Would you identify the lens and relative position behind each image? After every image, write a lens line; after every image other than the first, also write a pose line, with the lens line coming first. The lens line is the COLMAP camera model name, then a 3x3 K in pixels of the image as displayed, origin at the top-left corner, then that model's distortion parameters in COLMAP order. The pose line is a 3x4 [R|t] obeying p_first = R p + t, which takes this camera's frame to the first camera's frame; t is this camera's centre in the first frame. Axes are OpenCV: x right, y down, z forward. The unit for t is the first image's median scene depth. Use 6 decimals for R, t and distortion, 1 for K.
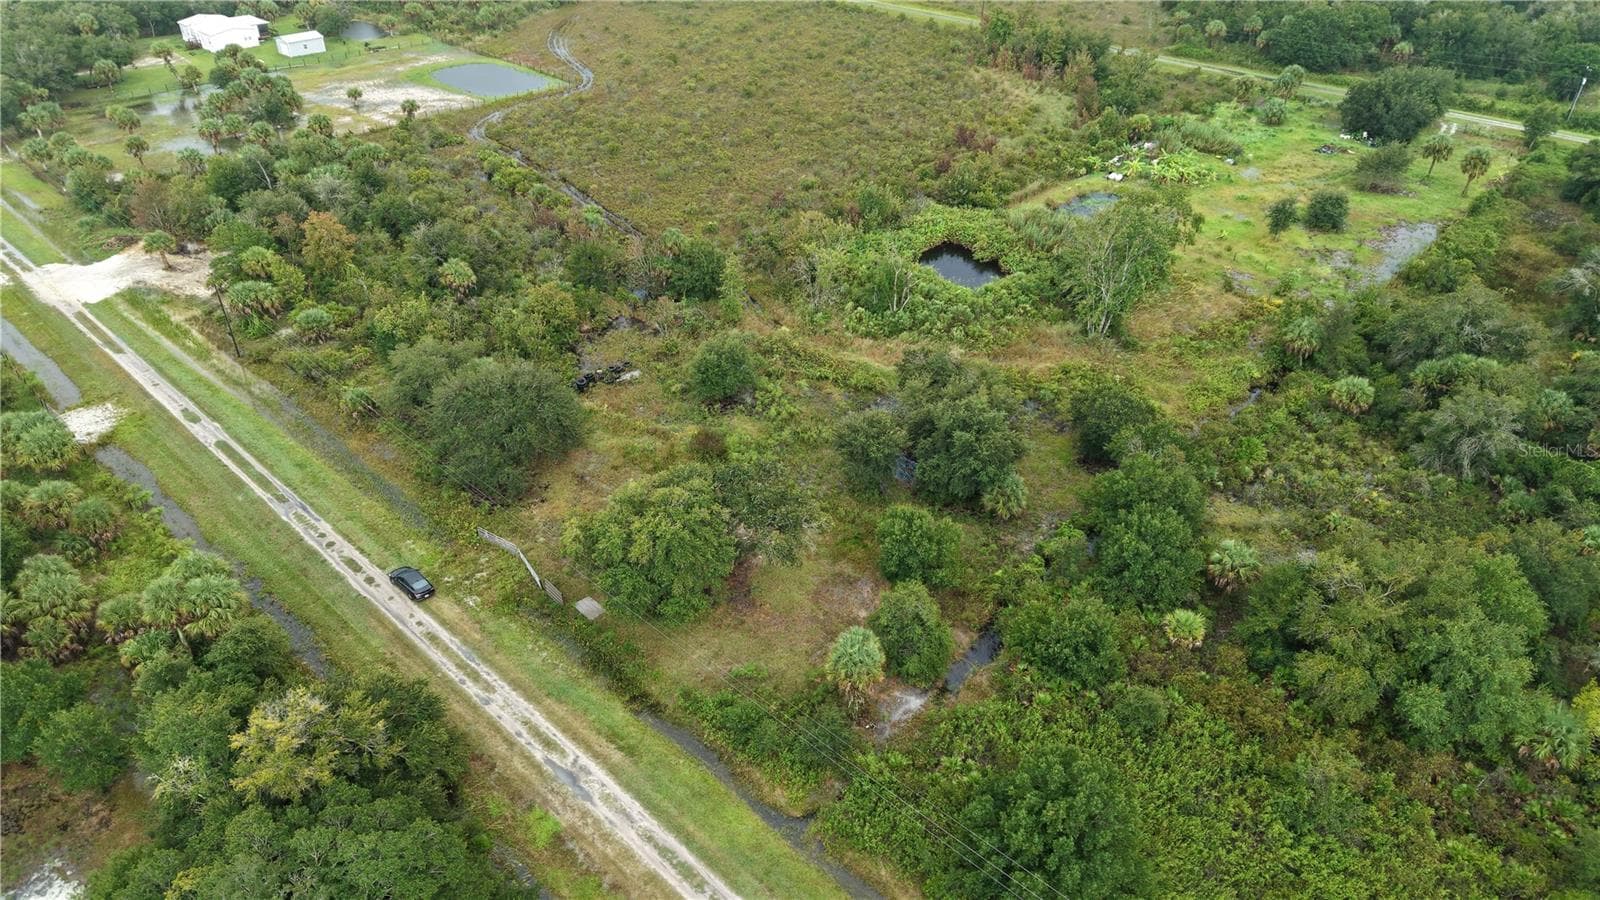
lens RADIAL K [[1054.6, 0, 799.9], [0, 1054.6, 471.7], [0, 0, 1]] dist [0.040399, -0.047766]
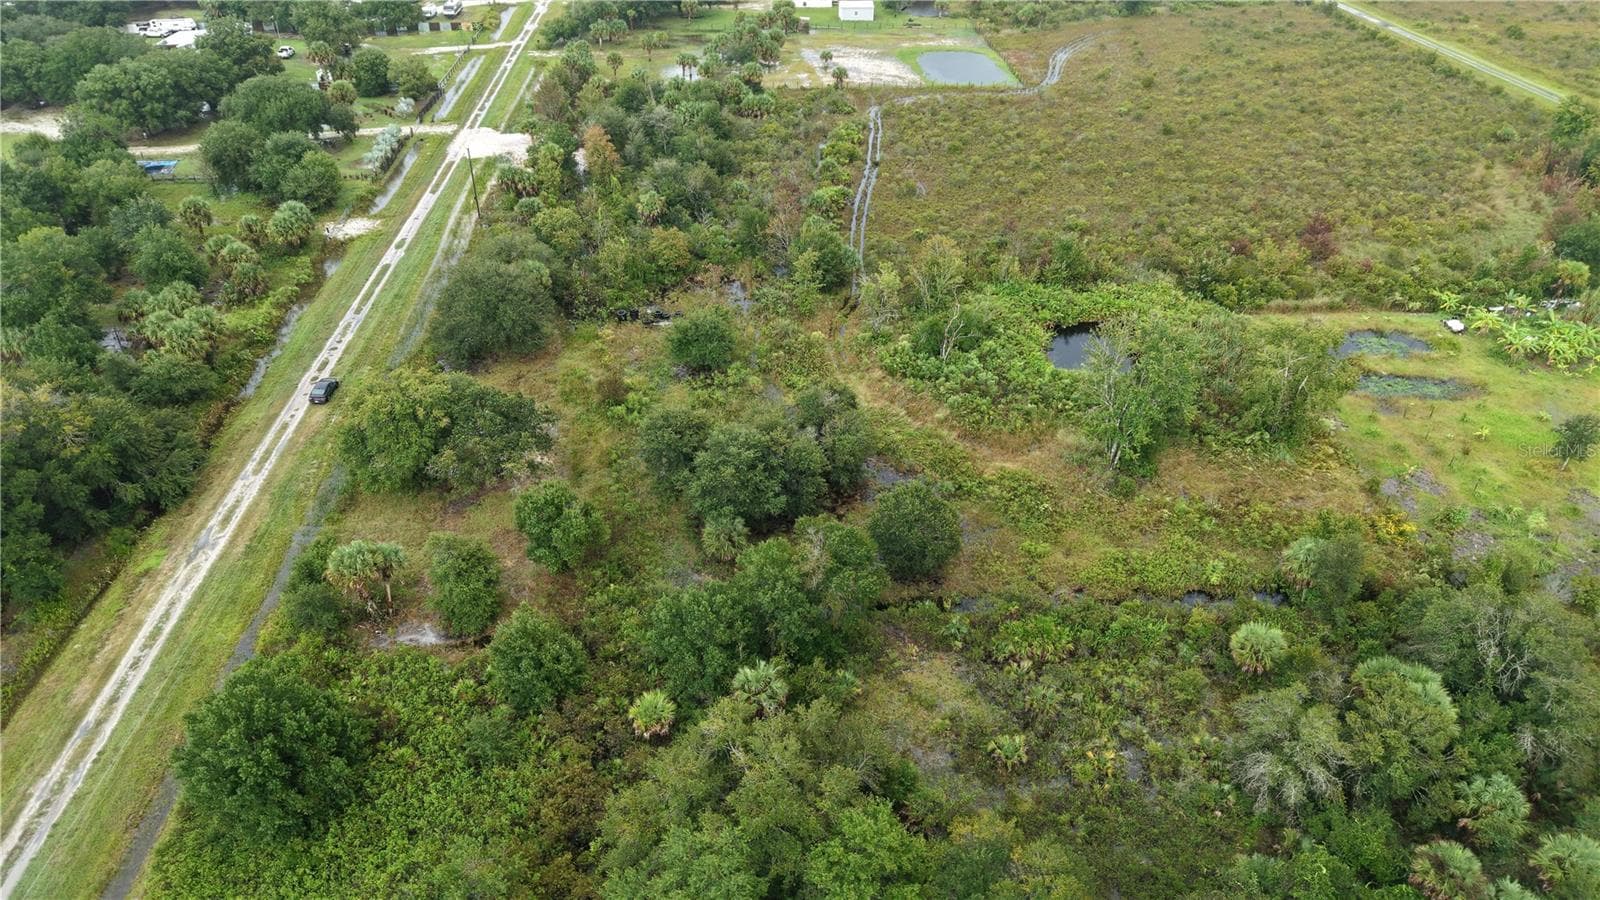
lens RADIAL K [[1042.8, 0, 782.3], [0, 1042.8, 472.7], [0, 0, 1]] dist [0.044632, -0.047715]
pose [[0.727963, 0.392100, -0.562429, 0.548266], [-0.390501, 0.911386, 0.129944, -0.128971], [0.563541, 0.125035, 0.816571, 0.195449]]
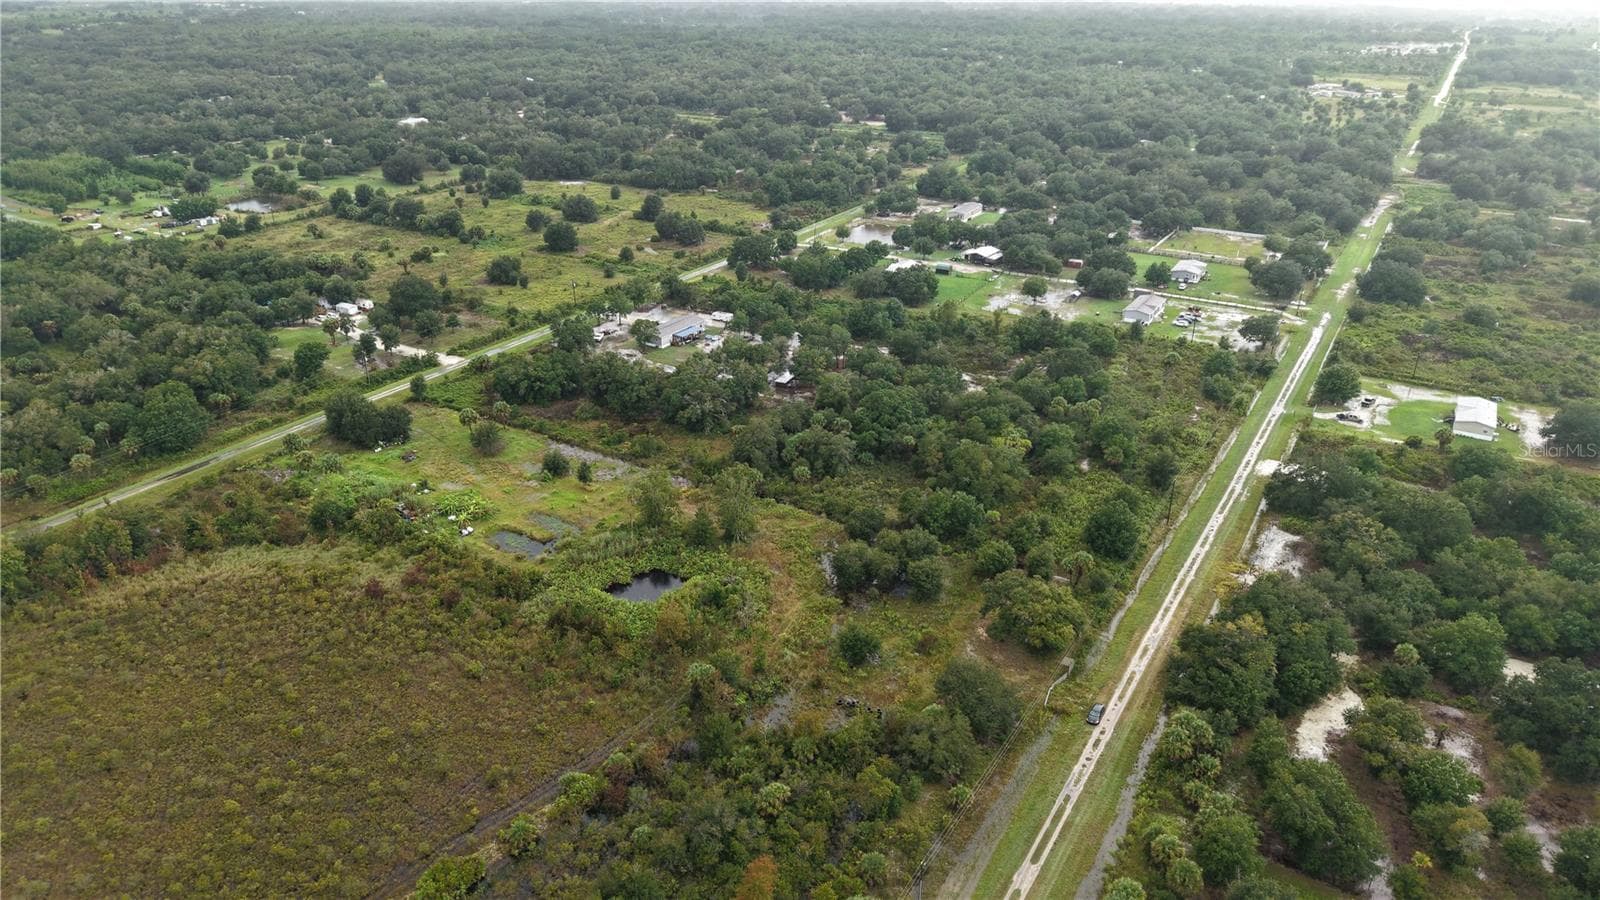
lens RADIAL K [[1068.2, 0, 802.2], [0, 1068.2, 454.1], [0, 0, 1]] dist [0.028611, -0.029489]
pose [[-0.219092, -0.424392, 0.878573, -1.209957], [0.550794, 0.689460, 0.470395, -0.983579], [-0.805373, 0.586972, 0.082698, 0.682221]]
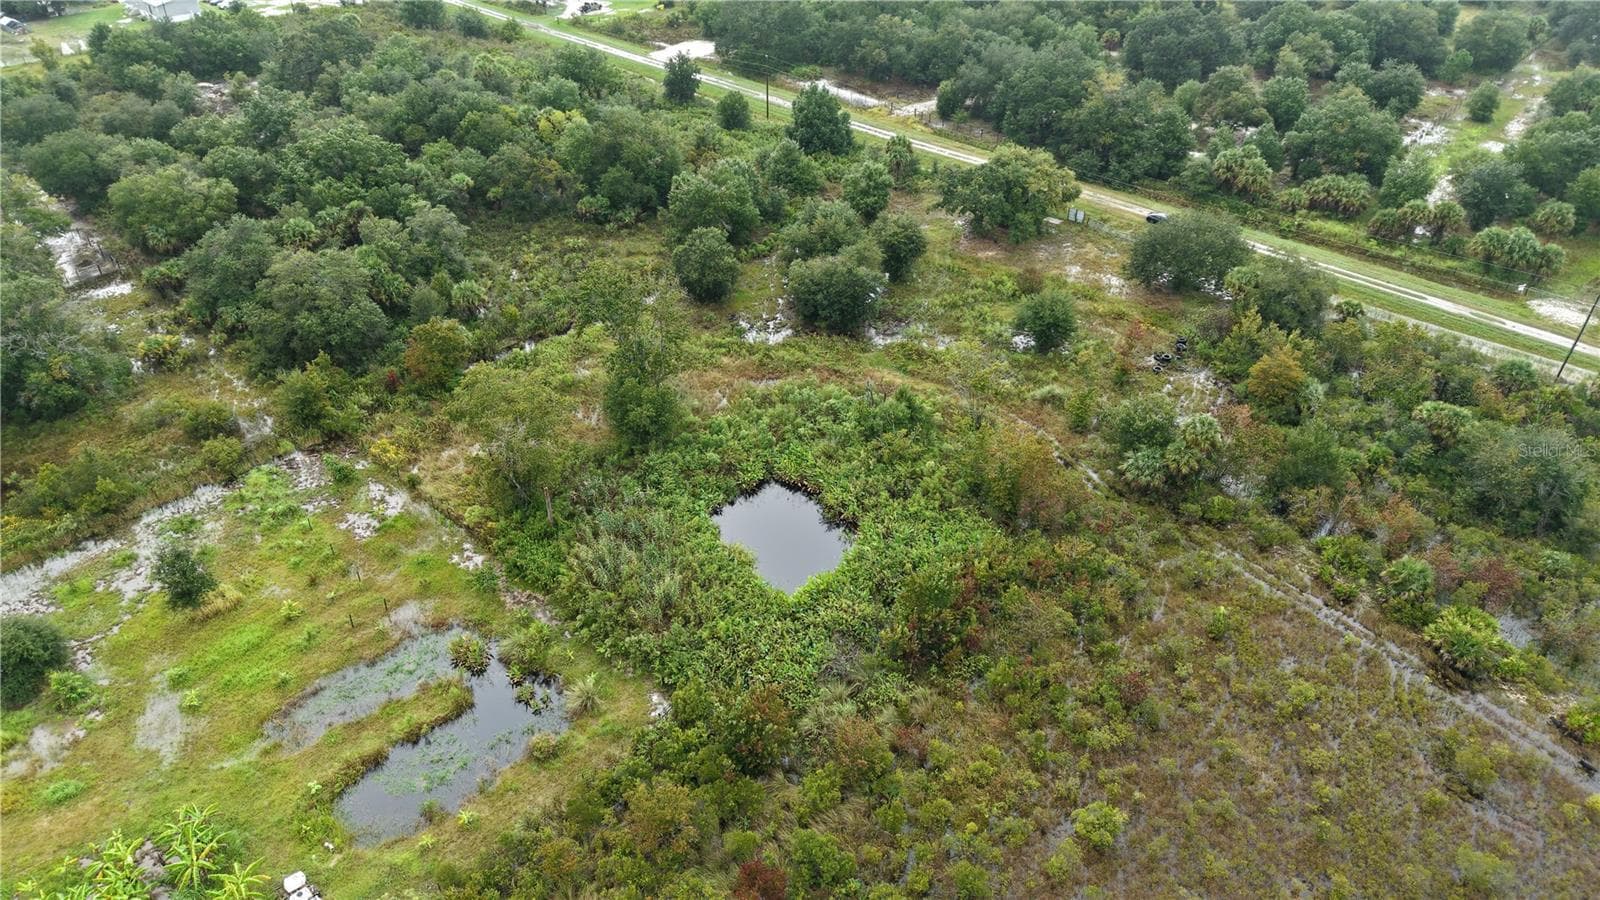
lens RADIAL K [[1063.7, 0, 799.8], [0, 1063.7, 463.0], [0, 0, 1]] dist [0.031638, -0.034137]
pose [[-0.999426, -0.007039, -0.033138, 0.181964], [-0.033588, 0.333450, 0.942169, -0.925643], [0.004418, 0.942741, -0.333495, 1.323498]]
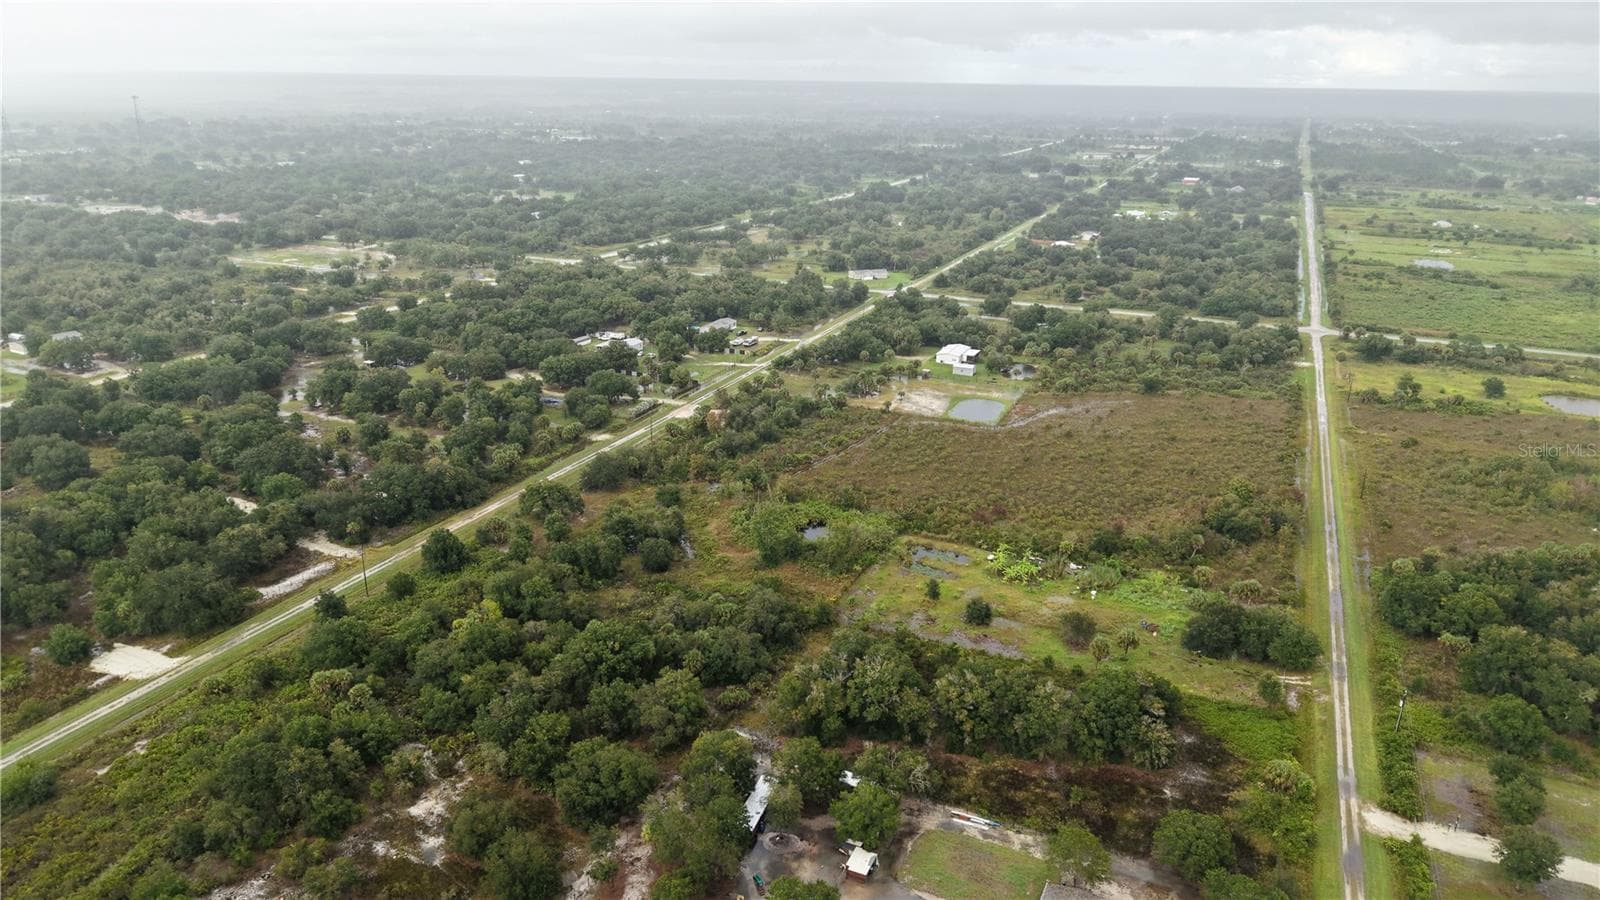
lens RADIAL K [[1059.7, 0, 802.1], [0, 1059.7, 454.1], [0, 0, 1]] dist [0.065822, -0.092618]
pose [[0.341216, 0.311342, -0.886926, 2.060361], [-0.544392, 0.834659, 0.083558, -0.515851], [0.766296, 0.454324, 0.454291, 0.020481]]
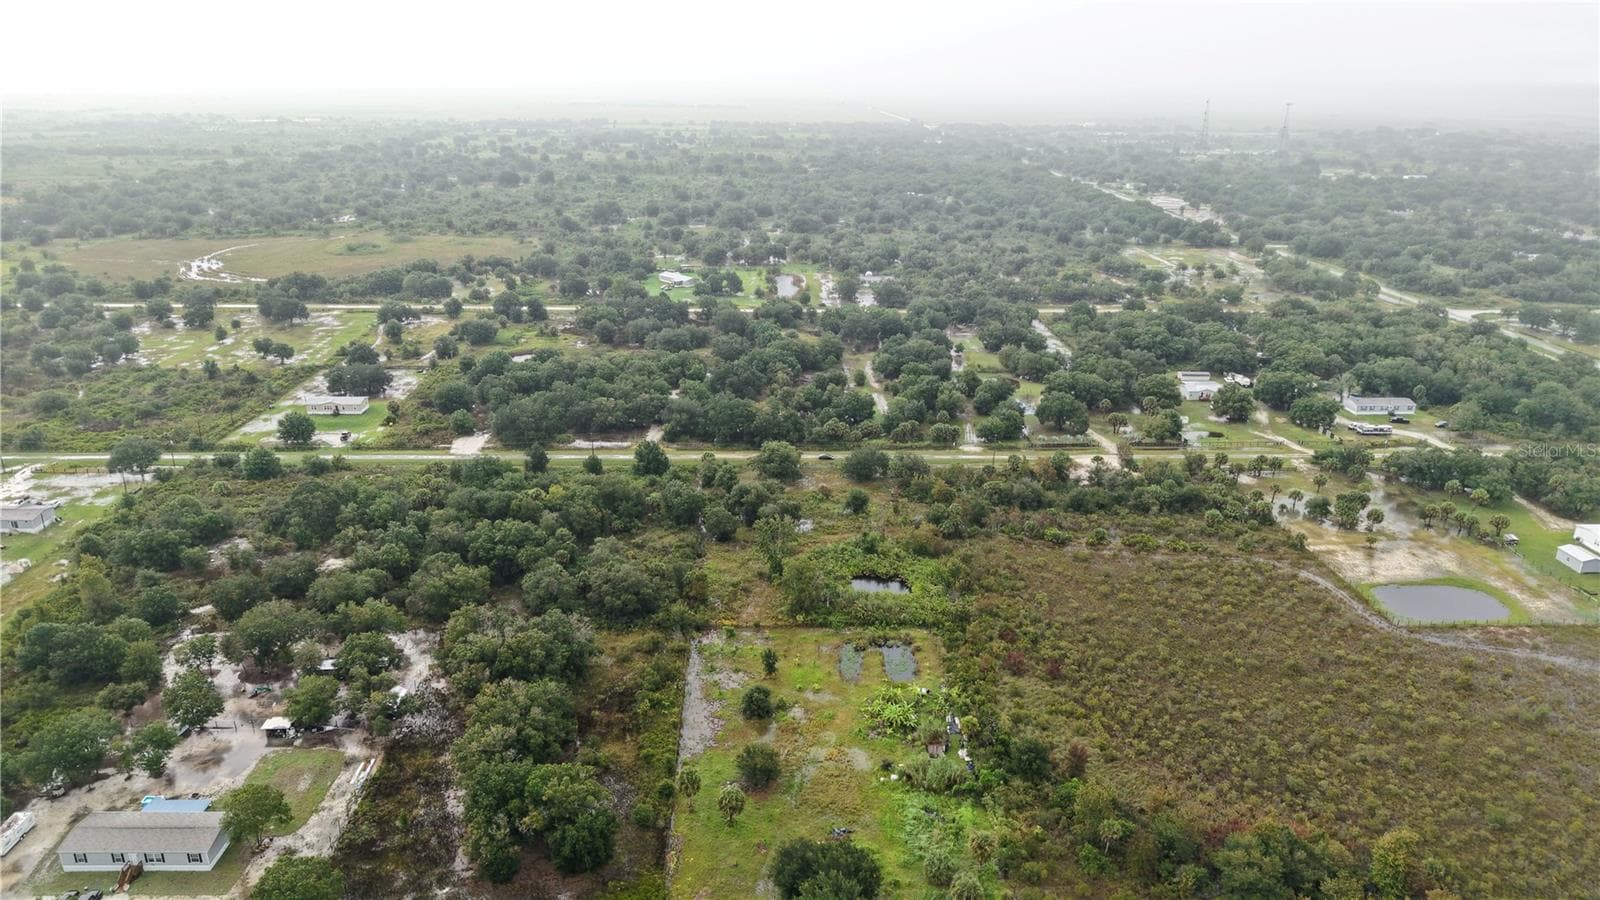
lens RADIAL K [[1054.6, 0, 799.9], [0, 1054.6, 471.7], [0, 0, 1]] dist [0.040399, -0.047766]
pose [[-0.693506, 0.240702, -0.679052, 1.536122], [-0.425926, 0.623206, 0.655898, -1.555029], [0.581065, 0.744095, -0.329676, 1.519172]]
